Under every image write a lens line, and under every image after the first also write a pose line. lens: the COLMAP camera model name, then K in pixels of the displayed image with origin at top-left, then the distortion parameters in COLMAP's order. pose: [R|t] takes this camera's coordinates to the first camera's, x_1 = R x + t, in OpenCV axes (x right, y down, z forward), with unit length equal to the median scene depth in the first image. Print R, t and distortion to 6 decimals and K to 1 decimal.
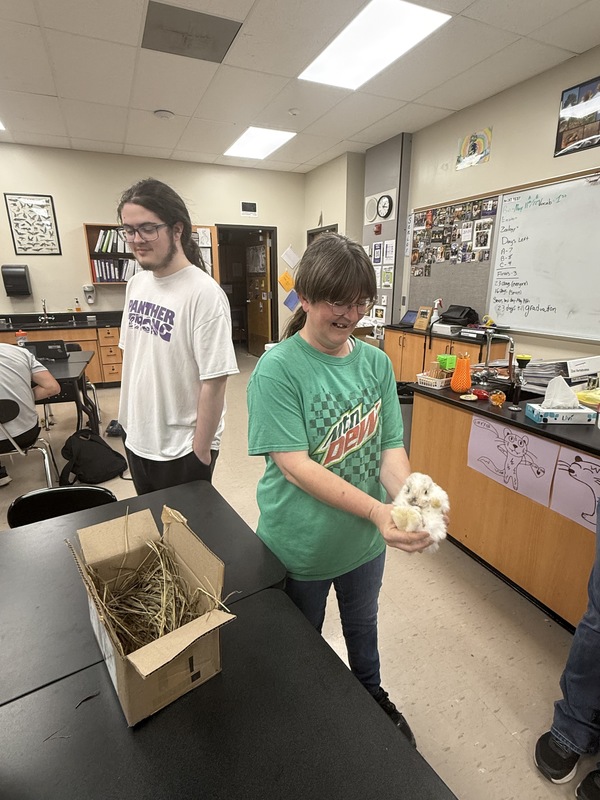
lens RADIAL K [[420.8, 0, 299.1], [0, 420.8, 399.6], [0, 0, 1]] dist [0.002511, -0.000869]
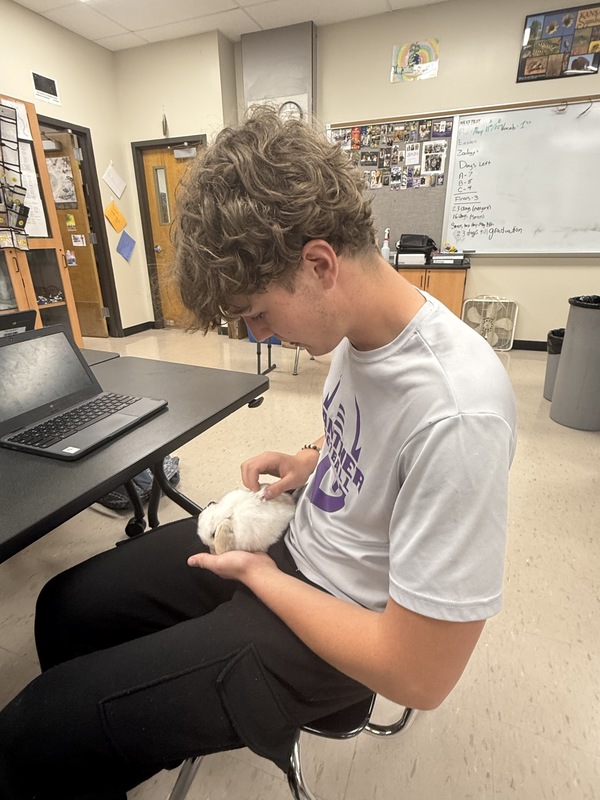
lens RADIAL K [[420.8, 0, 300.0], [0, 420.8, 399.3], [0, 0, 1]] dist [0.002511, -0.000869]
pose [[0.707245, -0.256978, 0.658609, -0.574489], [0.206716, 0.966052, 0.154956, -0.062199], [-0.676071, 0.026553, 0.736358, 0.494430]]
